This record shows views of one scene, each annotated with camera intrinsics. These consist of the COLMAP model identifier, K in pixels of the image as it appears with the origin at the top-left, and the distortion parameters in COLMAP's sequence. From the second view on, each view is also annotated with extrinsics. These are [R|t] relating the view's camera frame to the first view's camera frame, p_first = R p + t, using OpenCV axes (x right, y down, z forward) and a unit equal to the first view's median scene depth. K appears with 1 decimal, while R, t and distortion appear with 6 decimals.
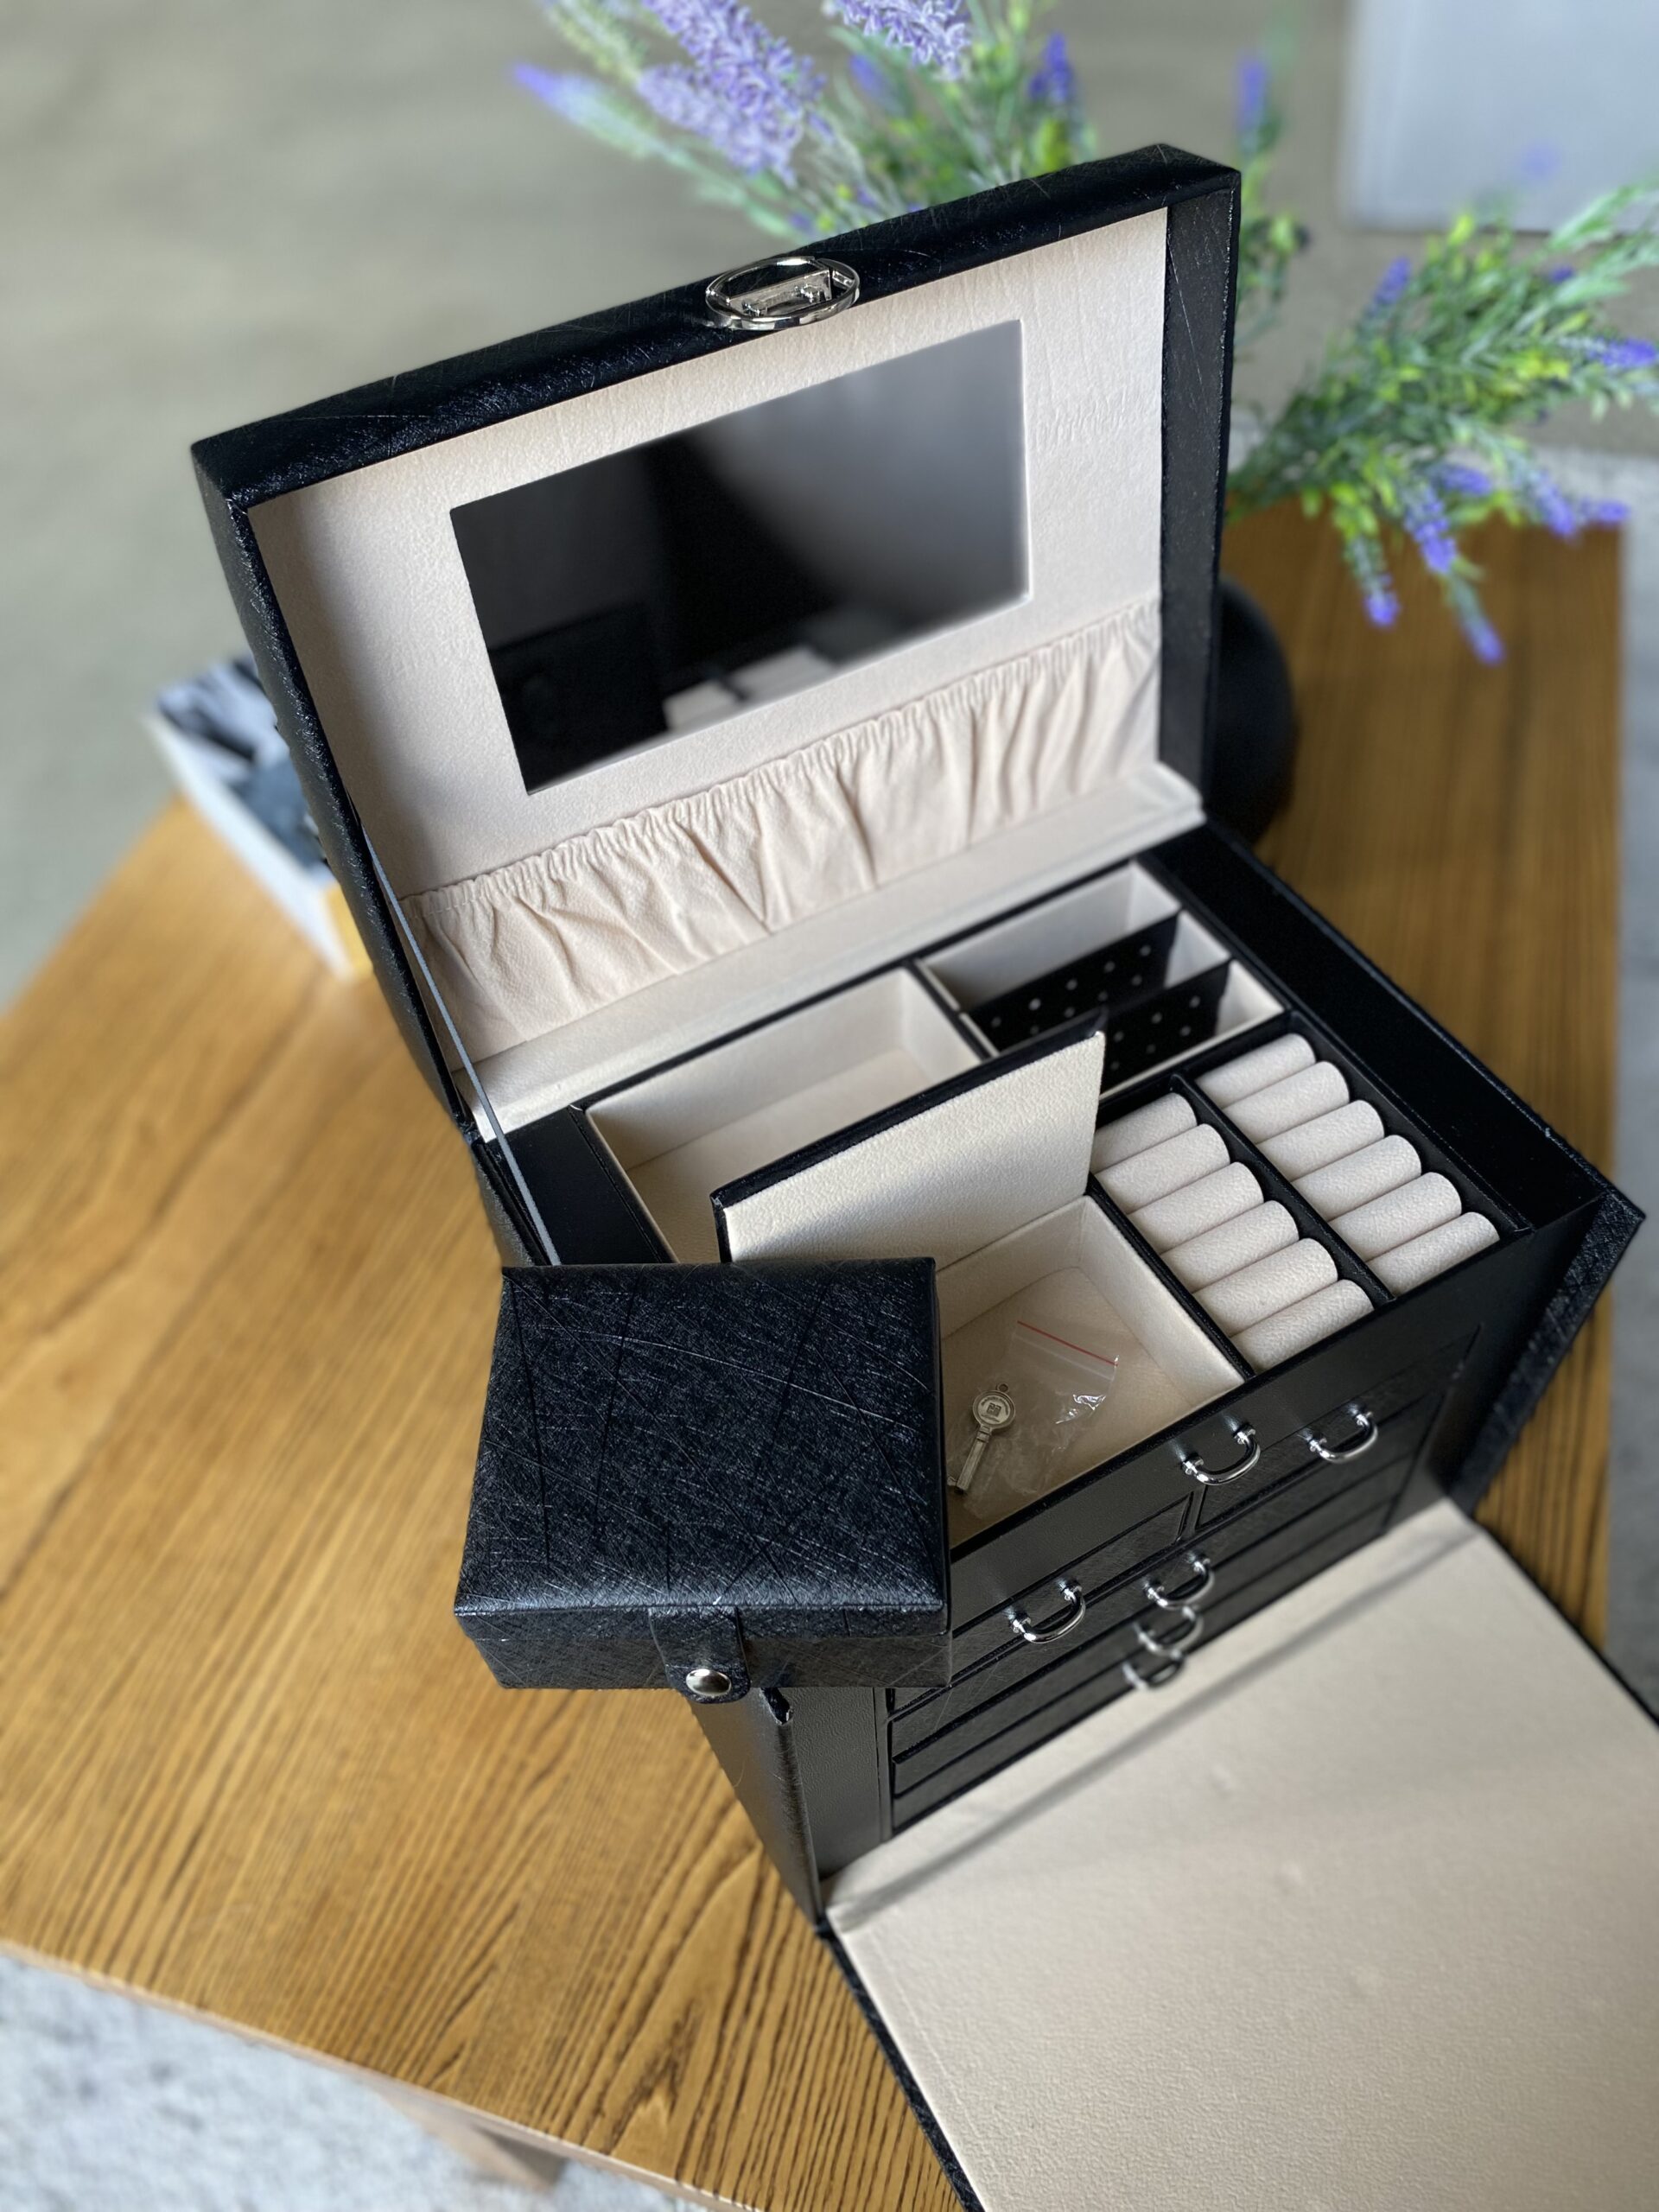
lens RADIAL K [[1719.6, 0, 828.8], [0, 1719.6, 1084.5], [0, 0, 1]] dist [0.003712, -0.009719]
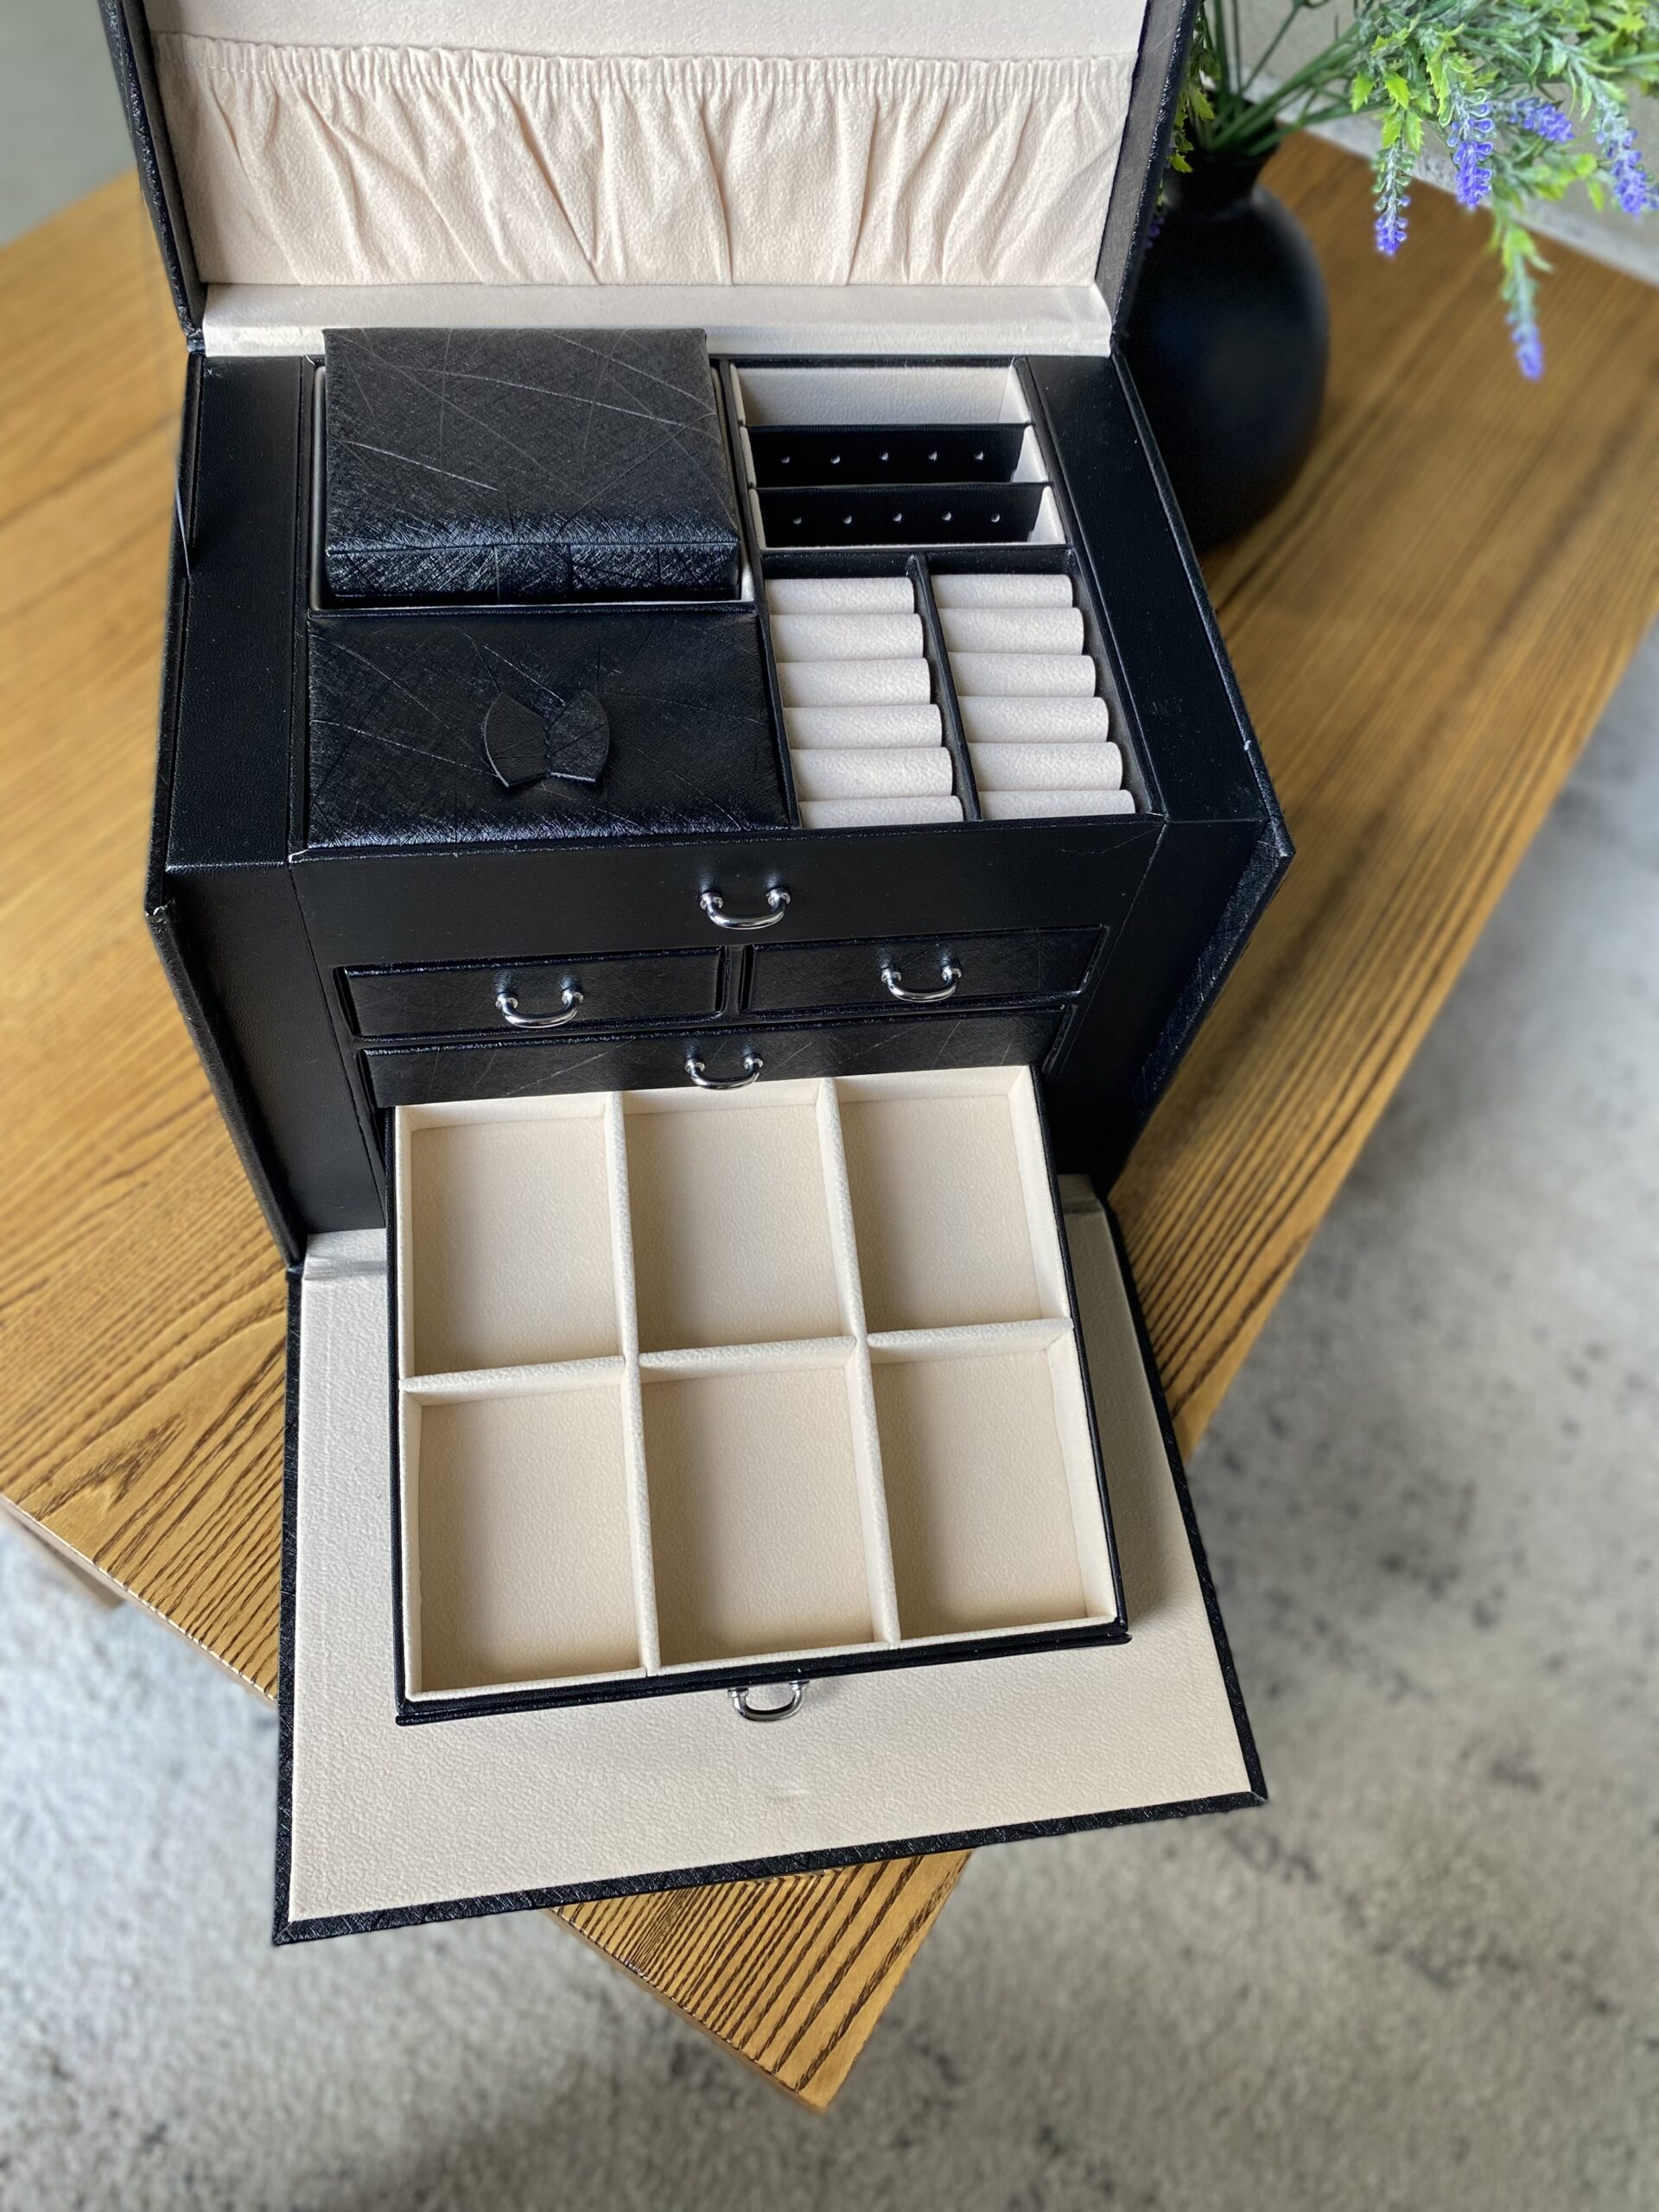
lens RADIAL K [[1719.6, 0, 835.2], [0, 1719.6, 1092.8], [0, 0, 1]] dist [0.003712, -0.009719]
pose [[0.951607, 0.306433, -0.023288, 0.241938], [-0.300361, 0.943426, 0.140466, 0.109305], [0.065014, -0.126674, 0.989812, 0.078663]]
